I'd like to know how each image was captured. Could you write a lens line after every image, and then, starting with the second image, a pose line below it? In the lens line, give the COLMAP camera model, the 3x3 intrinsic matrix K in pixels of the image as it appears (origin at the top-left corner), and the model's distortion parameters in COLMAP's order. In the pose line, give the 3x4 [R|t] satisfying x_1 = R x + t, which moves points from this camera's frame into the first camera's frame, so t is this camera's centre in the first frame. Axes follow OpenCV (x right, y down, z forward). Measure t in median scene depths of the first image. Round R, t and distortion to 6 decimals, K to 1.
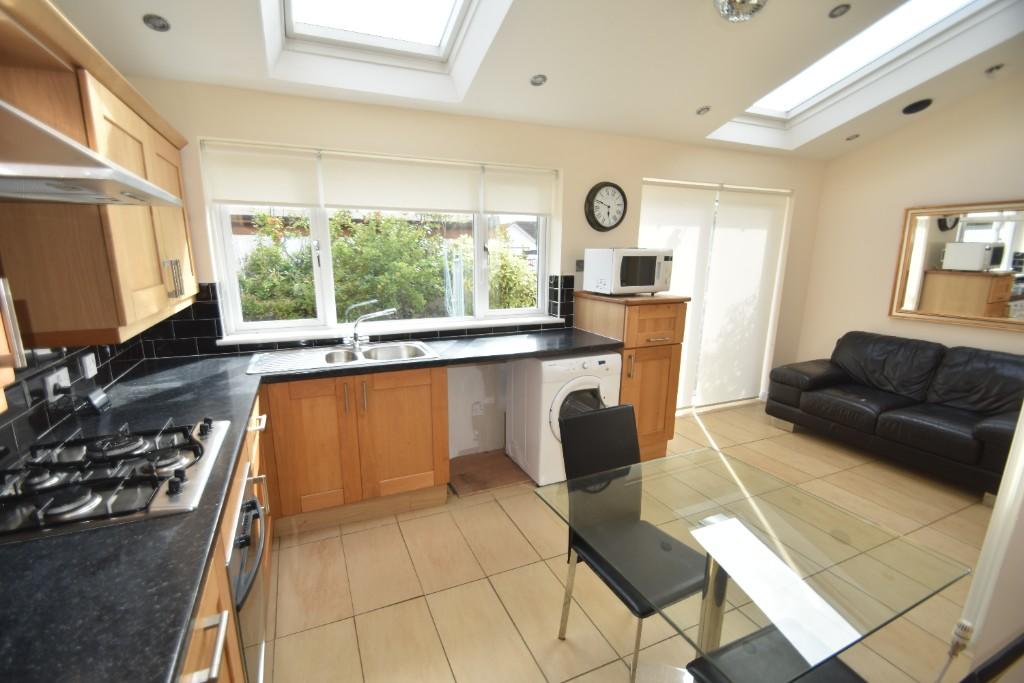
lens RADIAL K [[449.7, 0, 493.4], [0, 449.7, 354.9], [0, 0, 1]] dist [0.002096, -0.012917]
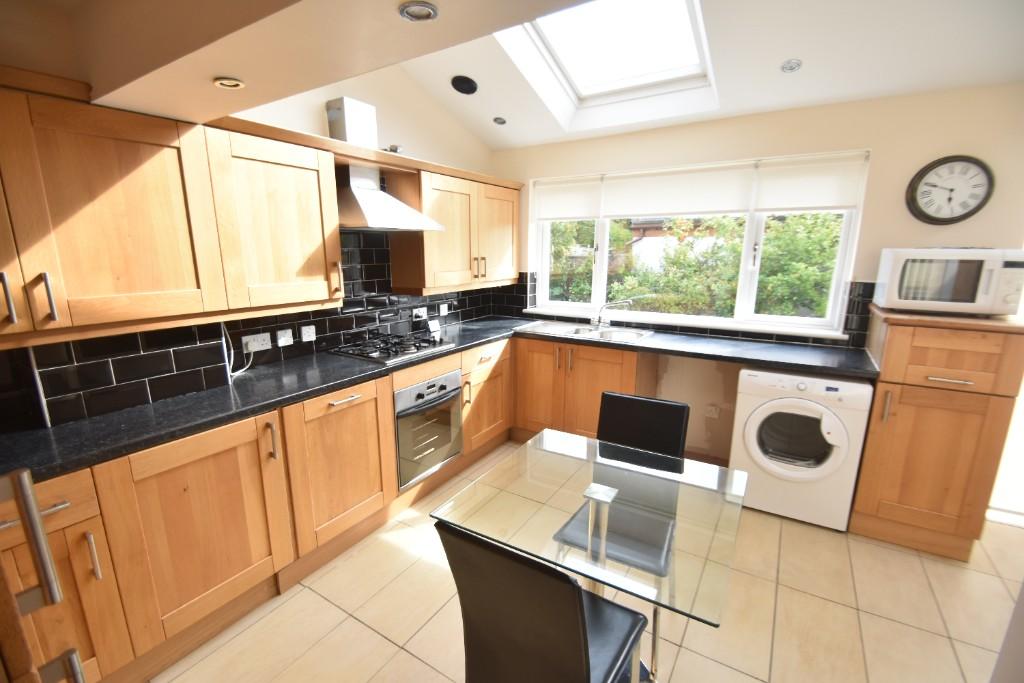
lens RADIAL K [[449.7, 0, 493.4], [0, 449.7, 354.9], [0, 0, 1]] dist [0.002096, -0.012917]
pose [[0.546802, 0.185827, -0.816380, 0.523024], [-0.182929, 0.978017, 0.100096, -0.012401], [0.817034, 0.094607, 0.568775, 0.035991]]
